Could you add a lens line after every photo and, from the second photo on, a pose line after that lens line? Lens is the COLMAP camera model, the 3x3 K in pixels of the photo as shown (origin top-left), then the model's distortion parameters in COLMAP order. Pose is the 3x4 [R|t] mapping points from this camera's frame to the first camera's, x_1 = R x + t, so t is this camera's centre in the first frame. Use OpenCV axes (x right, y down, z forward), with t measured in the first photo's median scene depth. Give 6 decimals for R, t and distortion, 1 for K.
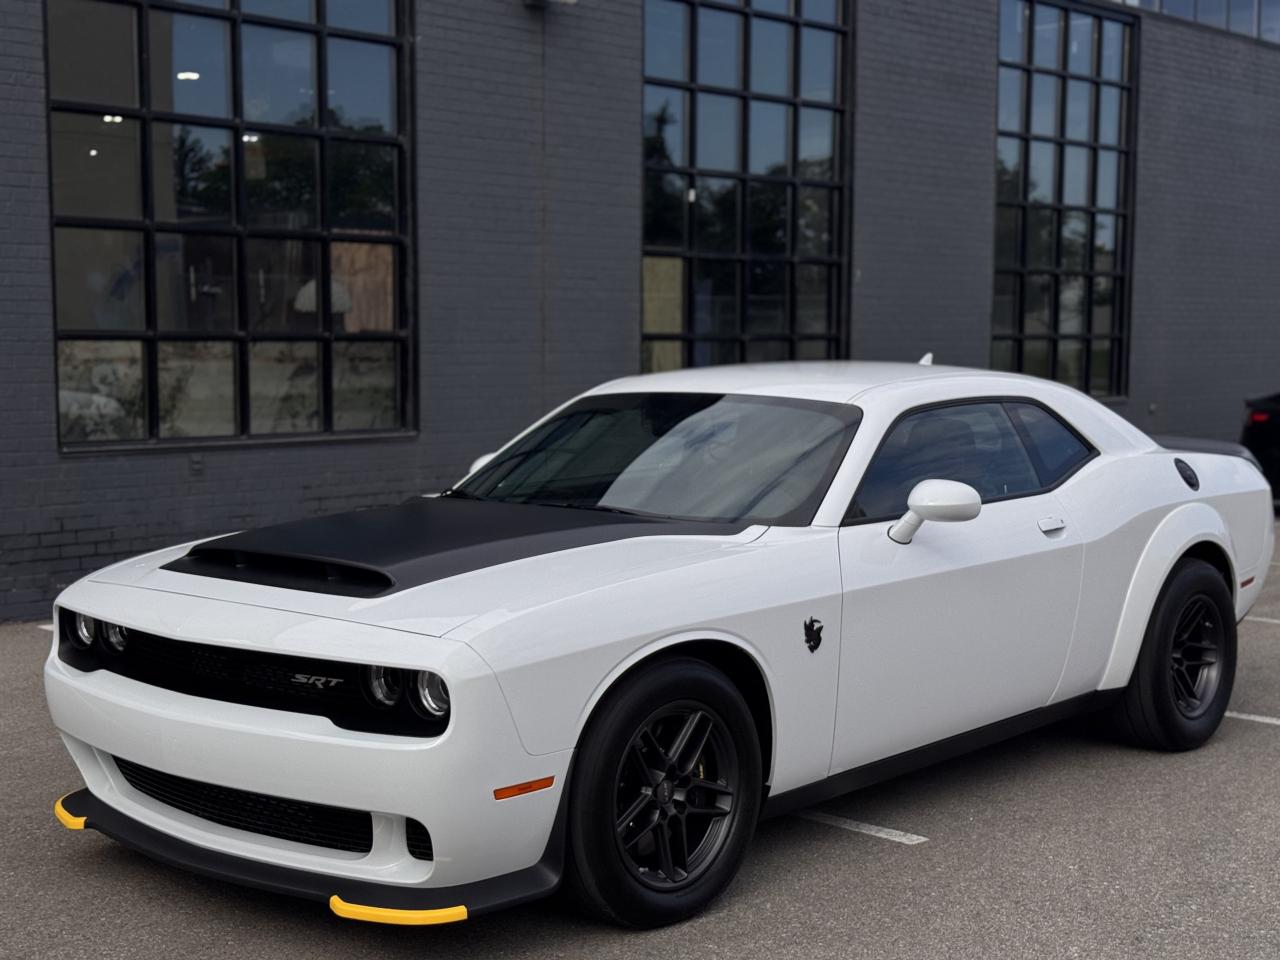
lens RADIAL K [[1804.8, 0, 636.2], [0, 1804.8, 476.2], [0, 0, 1]] dist [0.181235, -0.406864]
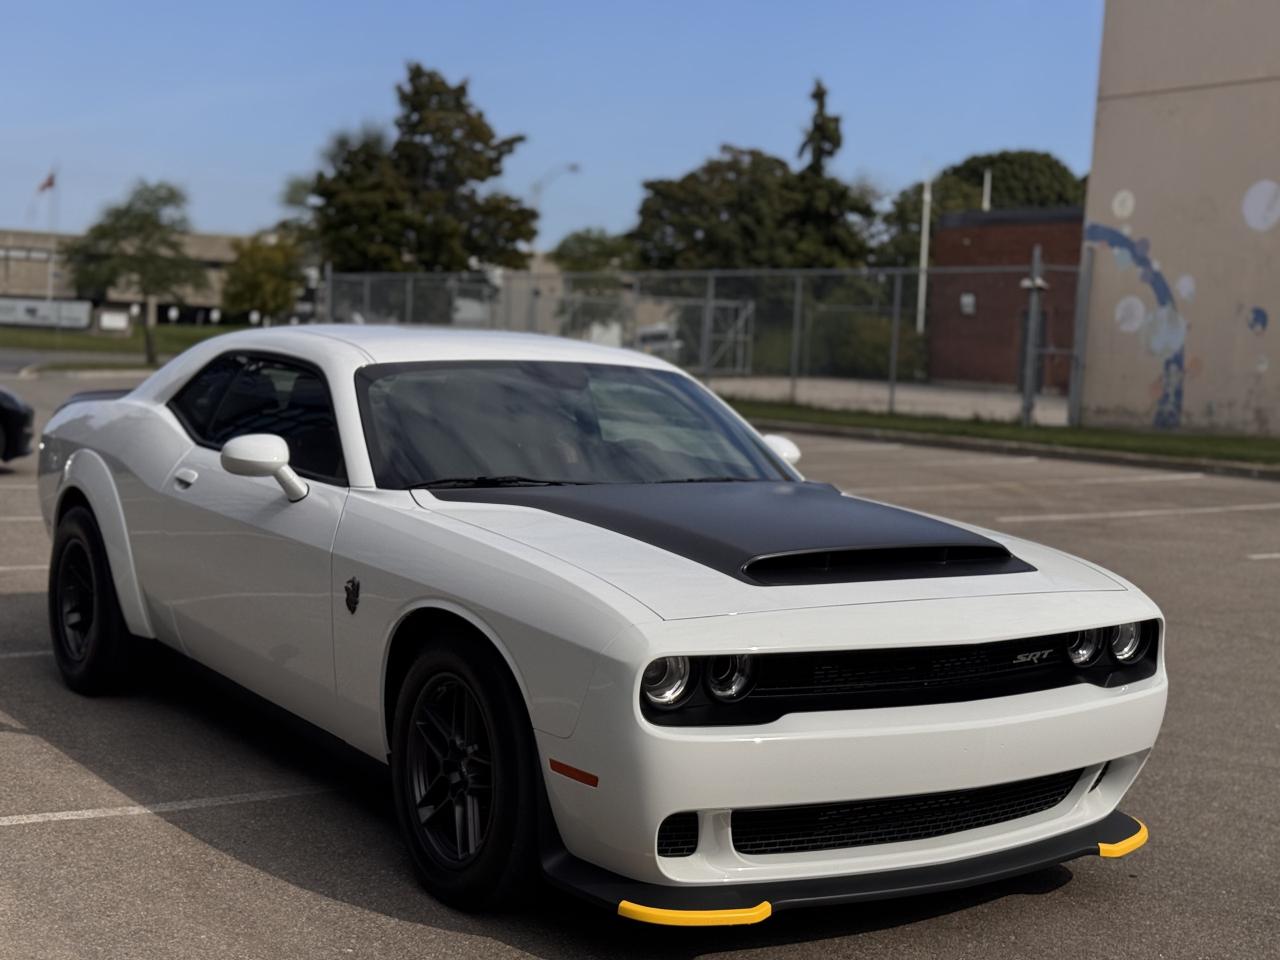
lens RADIAL K [[1805.1, 0, 632.2], [0, 1805.1, 483.5], [0, 0, 1]] dist [0.188393, -0.443894]
pose [[0.251529, -0.079935, 0.964543, -0.594013], [0.028129, 0.996766, 0.075270, -0.033447], [-0.967441, 0.008199, 0.252964, 0.468293]]
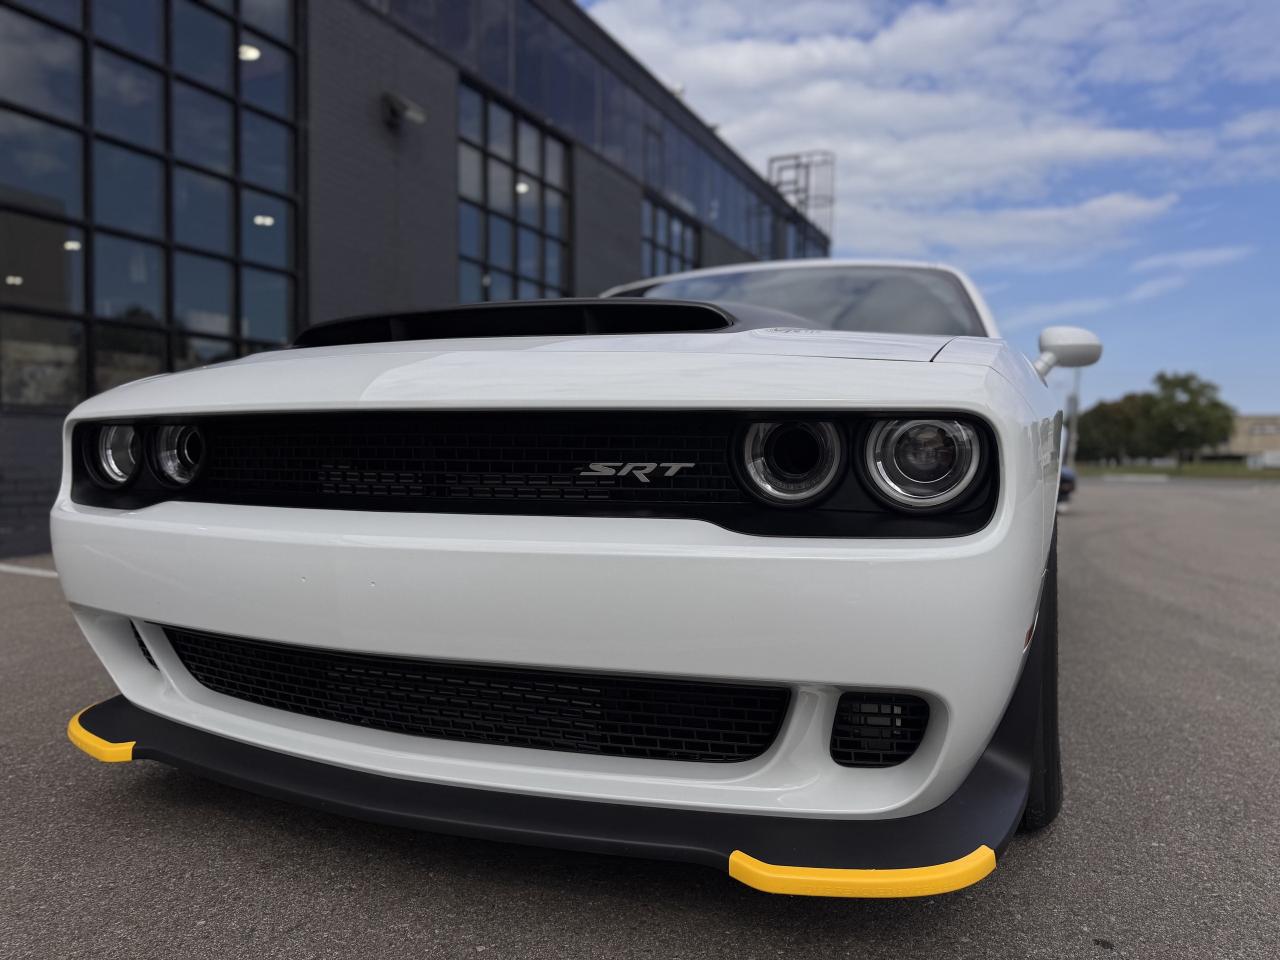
lens RADIAL K [[923.8, 0, 640.0], [0, 923.8, 480.0], [0, 0, 1]] dist [-0.007742, -0.000553]
pose [[0.945608, -0.002463, 0.325300, -0.131553], [0.018257, 0.998797, -0.045508, 0.063038], [-0.324796, 0.048972, 0.944515, 0.354235]]
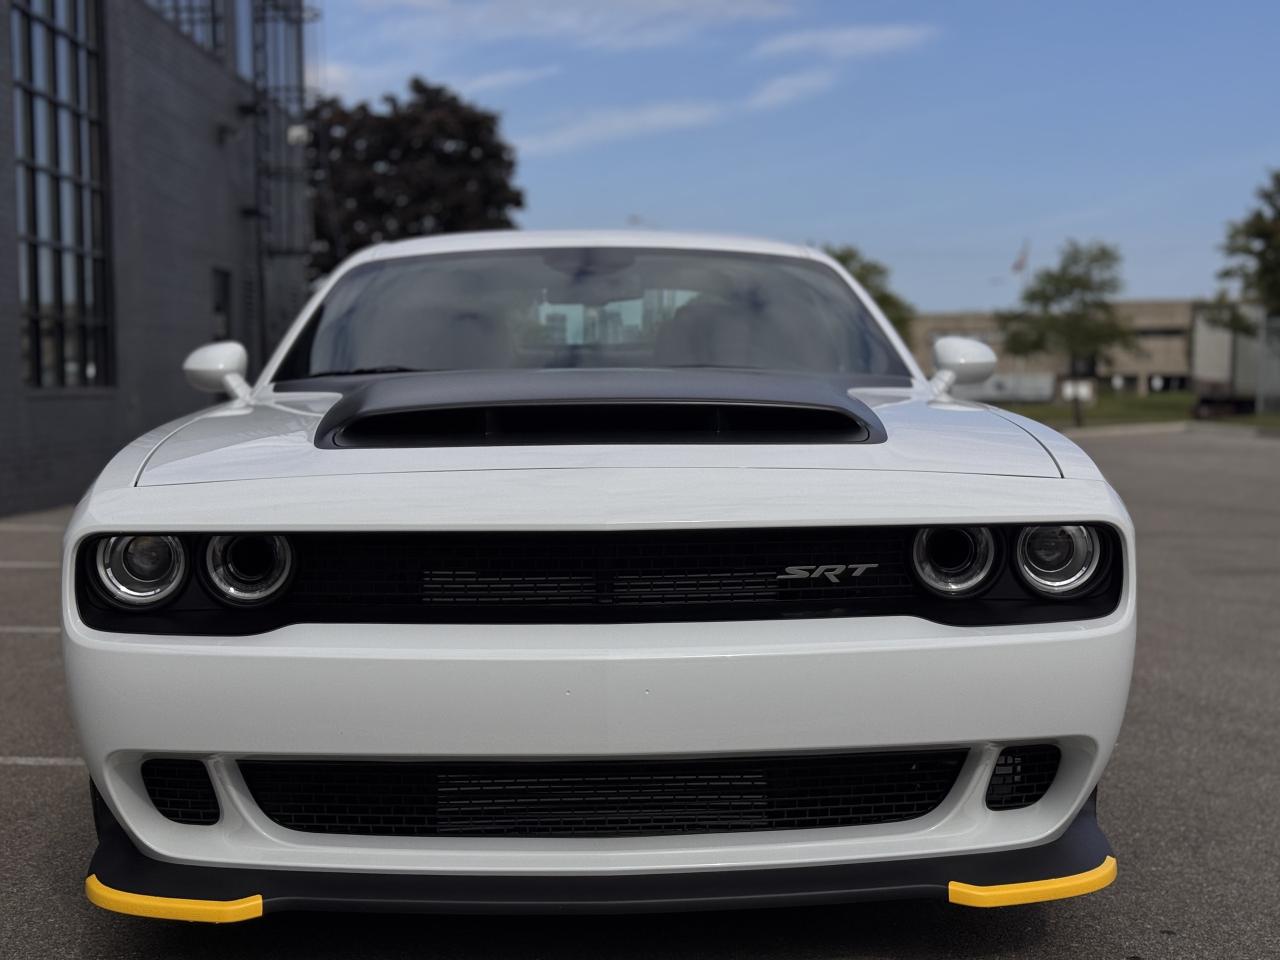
lens RADIAL K [[1827.2, 0, 636.8], [0, 1827.2, 488.0], [0, 0, 1]] dist [0.212667, -0.648448]
pose [[0.719663, -0.047649, 0.692686, -0.331584], [0.059726, 0.998193, 0.006612, 0.036224], [-0.691749, 0.036613, 0.721209, 0.279722]]
